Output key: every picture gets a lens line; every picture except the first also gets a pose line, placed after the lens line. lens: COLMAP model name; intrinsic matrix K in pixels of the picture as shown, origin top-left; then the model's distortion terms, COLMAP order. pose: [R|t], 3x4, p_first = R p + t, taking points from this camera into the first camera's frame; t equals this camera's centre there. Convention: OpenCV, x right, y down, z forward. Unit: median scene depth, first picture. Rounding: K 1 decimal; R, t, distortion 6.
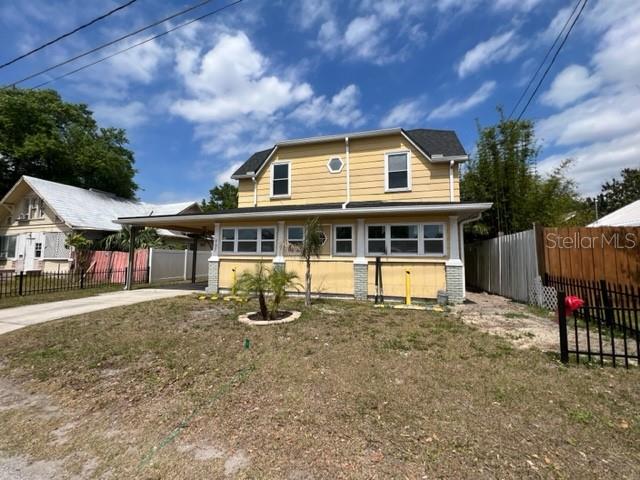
lens RADIAL K [[257.7, 0, 318.6], [0, 257.7, 237.4], [0, 0, 1]] dist [0.003170, 0.000118]
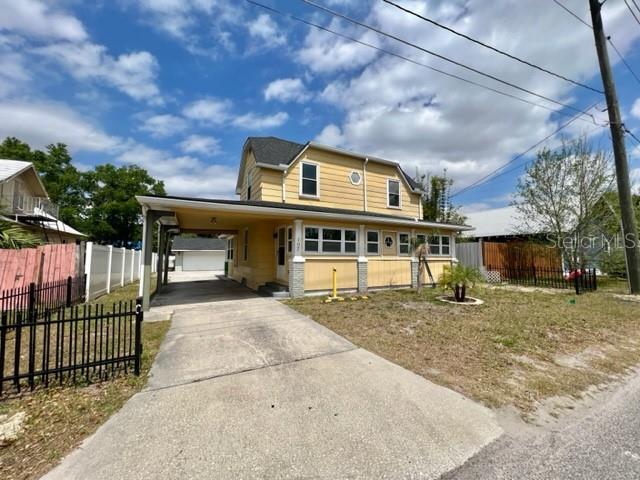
lens RADIAL K [[245.4, 0, 320.0], [0, 245.4, 240.0], [0, 0, 1]] dist [-0.014161, -0.000001]
pose [[0.738063, 0.039377, 0.673582, -0.811654], [-0.053732, 0.998555, 0.000501, 0.009390], [-0.672589, -0.036562, 0.739112, 0.278245]]
